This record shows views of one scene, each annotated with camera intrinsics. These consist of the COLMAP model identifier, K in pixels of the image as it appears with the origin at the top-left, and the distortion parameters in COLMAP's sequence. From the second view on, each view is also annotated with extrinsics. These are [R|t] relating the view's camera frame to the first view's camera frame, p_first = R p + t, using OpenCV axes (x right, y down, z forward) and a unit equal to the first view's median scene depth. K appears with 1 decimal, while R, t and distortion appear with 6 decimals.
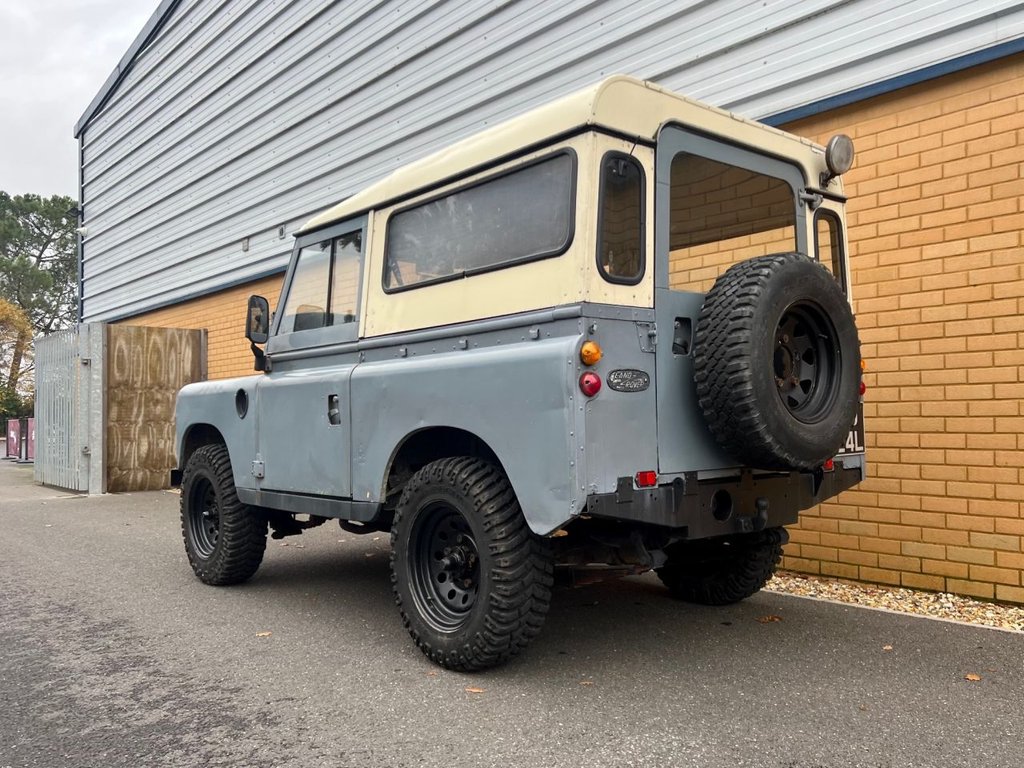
lens RADIAL K [[866.2, 0, 590.4], [0, 866.2, 387.4], [0, 0, 1]] dist [0.038254, -0.029472]
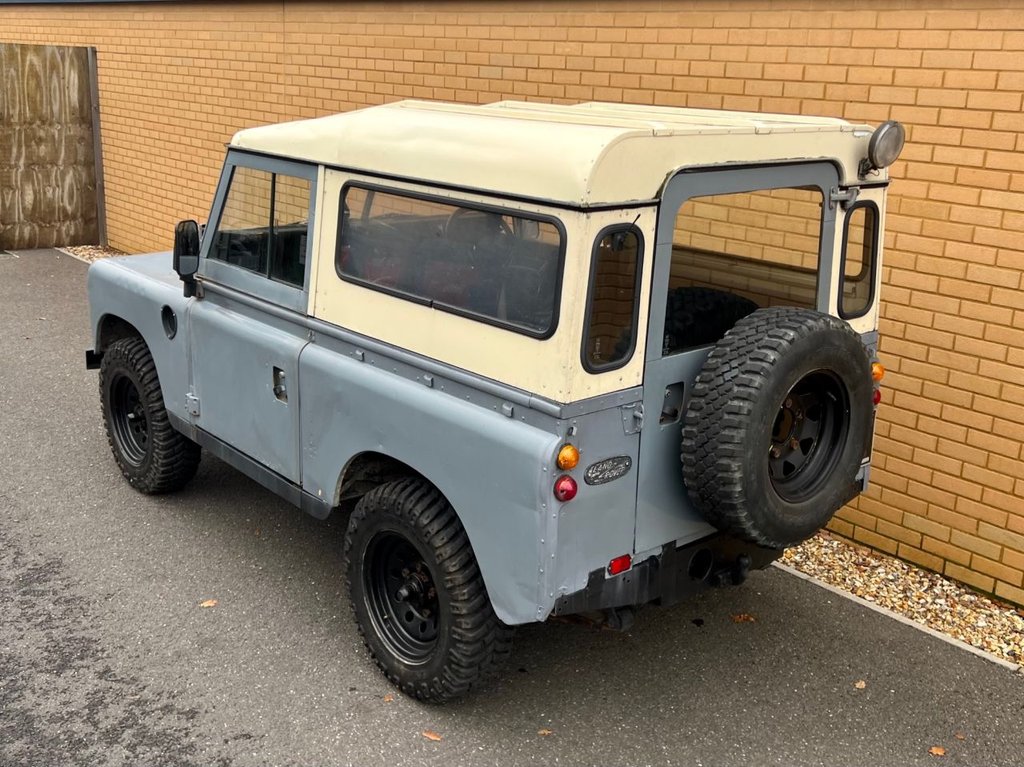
lens RADIAL K [[1088.8, 0, 552.4], [0, 1088.8, 340.0], [0, 0, 1]] dist [0.028208, 0.000000]
pose [[0.998128, 0.060815, -0.006505, -0.012416], [-0.056638, 0.959204, 0.276985, -0.359187], [0.023084, -0.276098, 0.960852, -0.057145]]
